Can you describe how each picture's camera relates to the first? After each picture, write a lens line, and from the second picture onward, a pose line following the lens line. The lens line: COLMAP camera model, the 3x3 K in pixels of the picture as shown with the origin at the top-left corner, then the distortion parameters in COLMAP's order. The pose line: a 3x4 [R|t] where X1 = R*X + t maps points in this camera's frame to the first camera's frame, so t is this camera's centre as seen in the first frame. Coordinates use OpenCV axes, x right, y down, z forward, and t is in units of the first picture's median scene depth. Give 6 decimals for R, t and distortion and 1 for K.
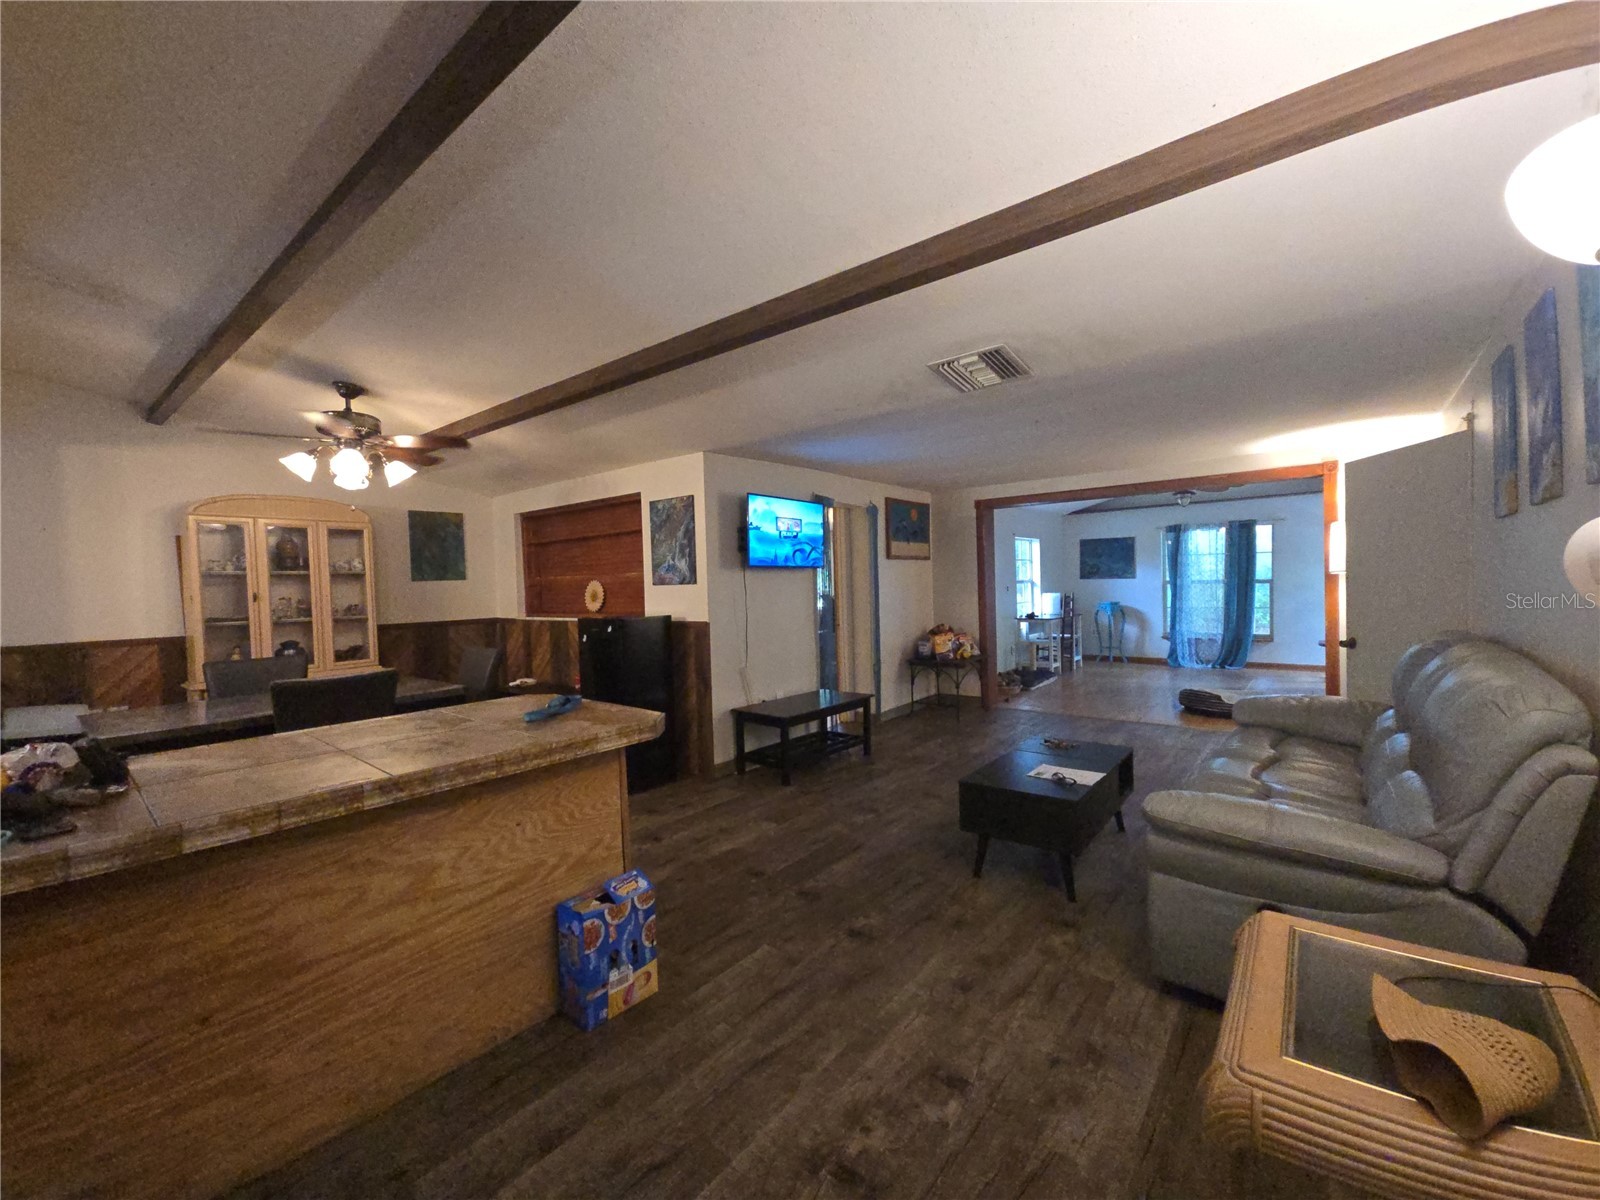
lens RADIAL K [[653.4, 0, 794.2], [0, 653.4, 598.1], [0, 0, 1]] dist [-0.002646, -0.001242]
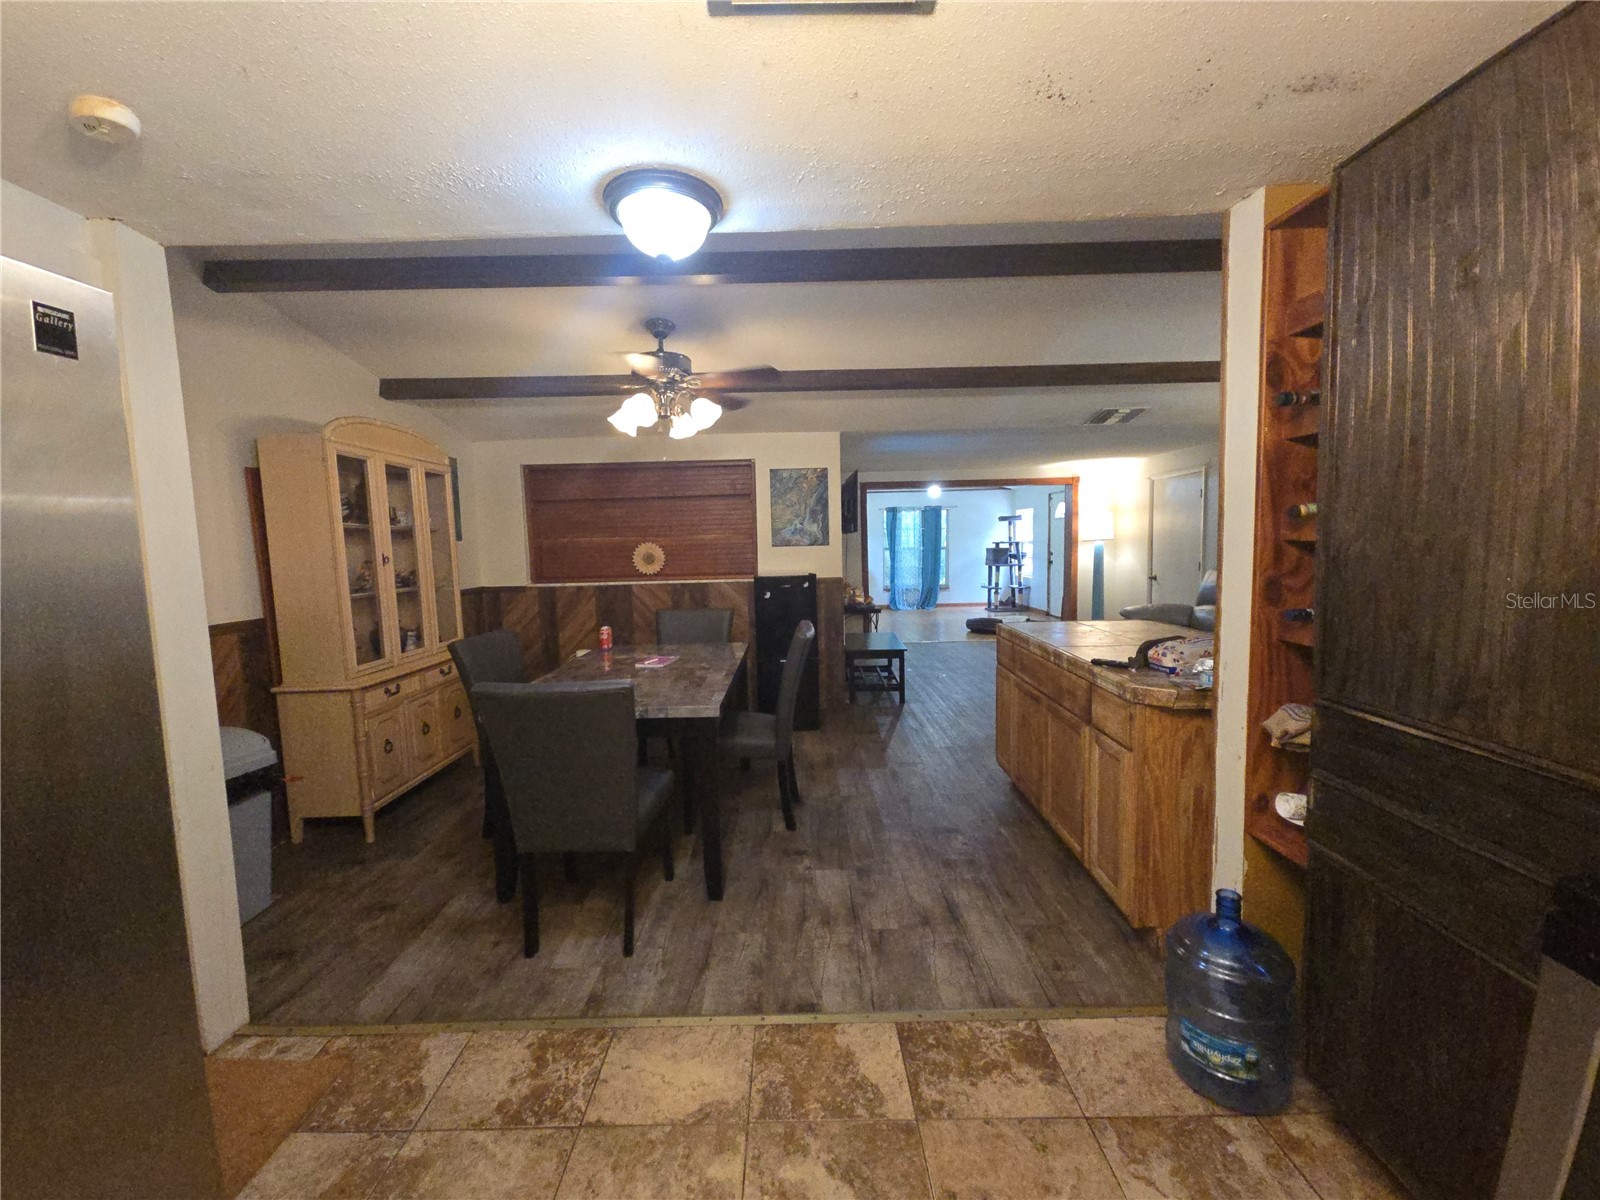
lens RADIAL K [[653.4, 0, 803.3], [0, 653.4, 597.6], [0, 0, 1]] dist [-0.002646, -0.001242]
pose [[0.773750, -0.045418, 0.631861, -0.690092], [0.018479, 0.998620, 0.049152, 0.010213], [-0.633222, -0.026355, 0.773521, 0.094471]]
